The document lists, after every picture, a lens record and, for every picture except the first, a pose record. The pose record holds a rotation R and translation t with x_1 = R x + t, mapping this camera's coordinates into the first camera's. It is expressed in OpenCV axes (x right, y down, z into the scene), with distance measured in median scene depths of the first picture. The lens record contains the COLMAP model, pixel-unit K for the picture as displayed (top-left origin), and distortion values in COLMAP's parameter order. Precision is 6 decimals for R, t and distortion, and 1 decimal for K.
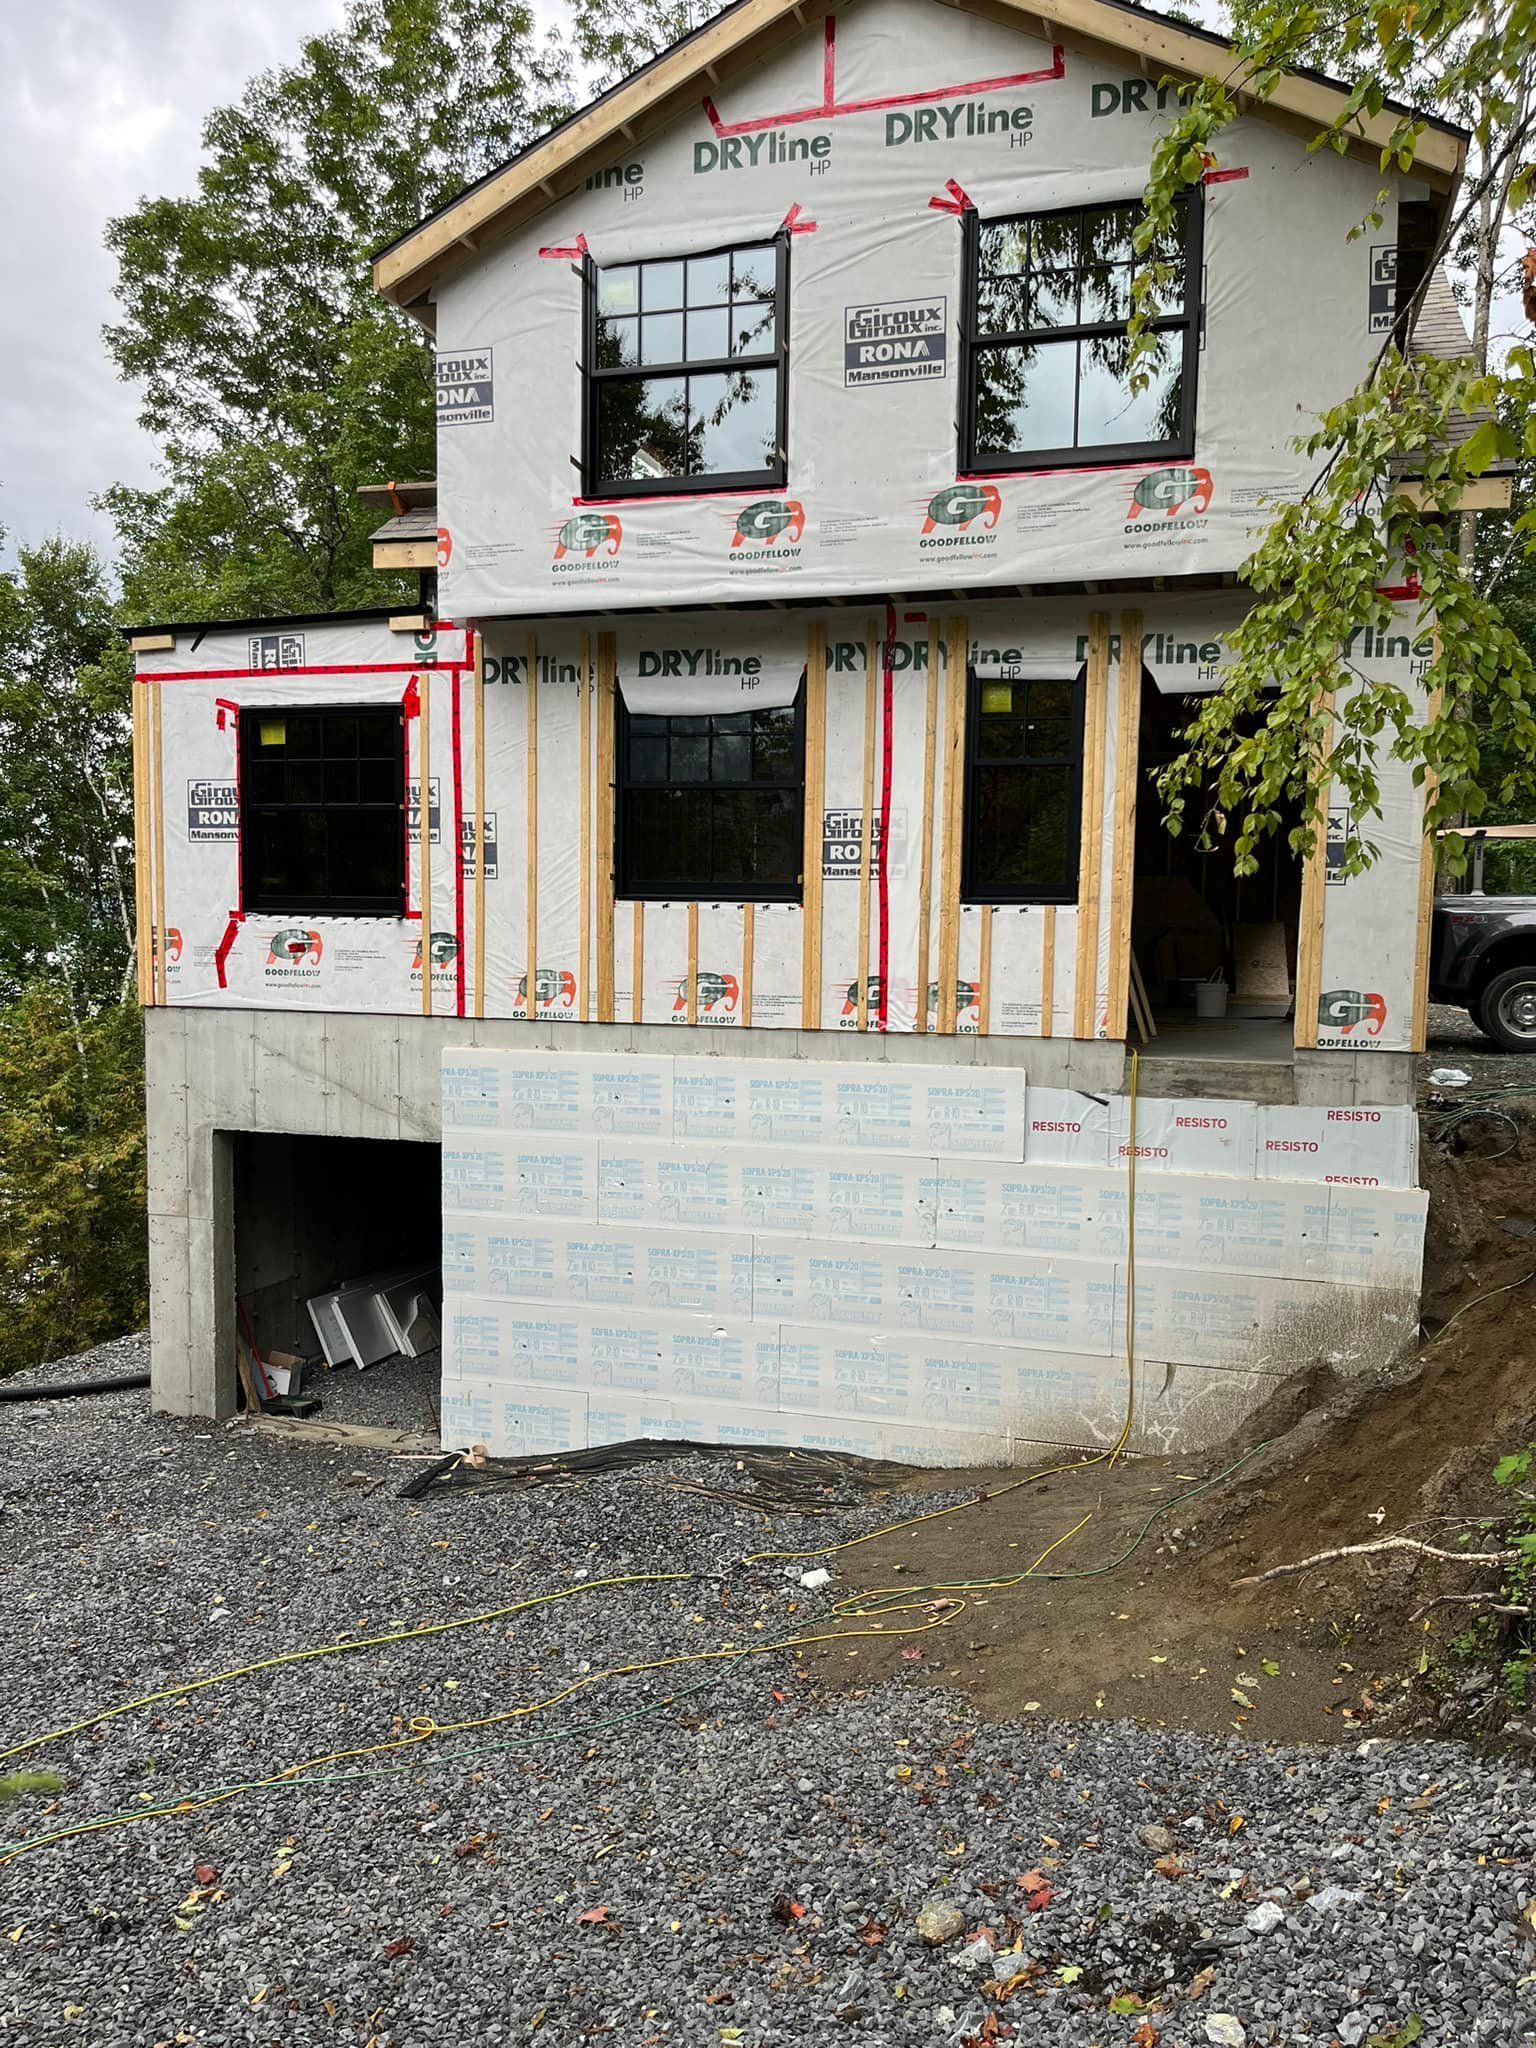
lens RADIAL K [[1563.6, 0, 776.8], [0, 1563.6, 1032.7], [0, 0, 1]] dist [0.061230, -0.095178]
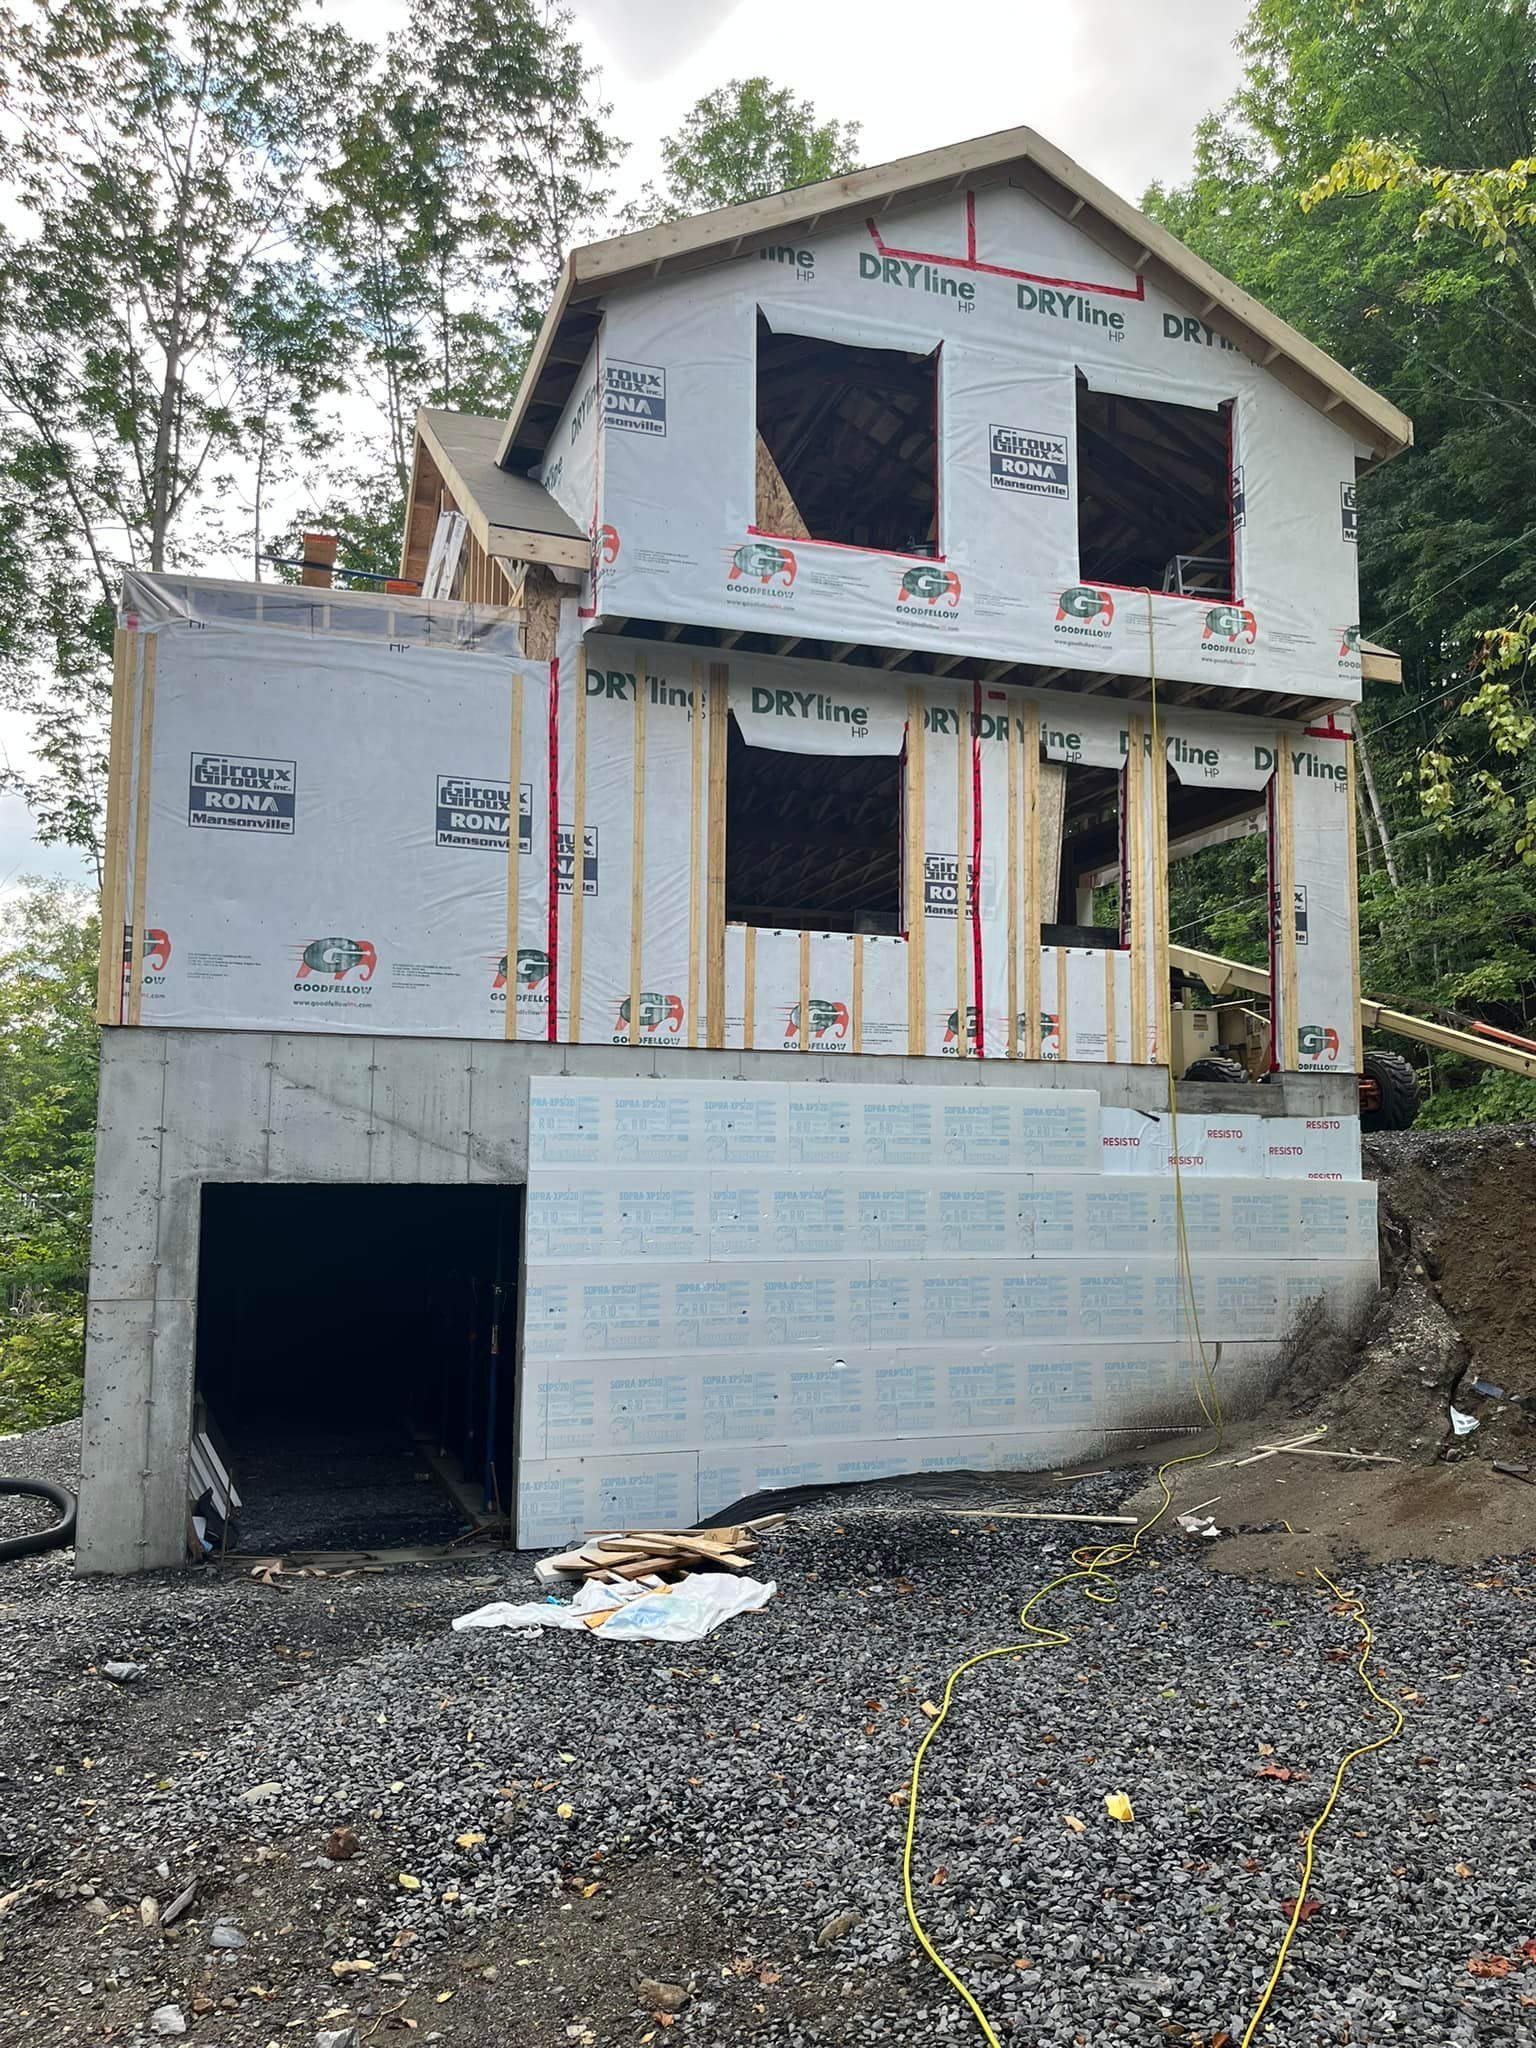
lens RADIAL K [[1563.6, 0, 776.8], [0, 1563.6, 1032.7], [0, 0, 1]] dist [0.061230, -0.095178]
pose [[0.811289, 0.052451, 0.582288, -0.665434], [0.052013, 0.985543, -0.161243, 0.146675], [-0.582327, 0.161101, 0.796832, 0.213744]]
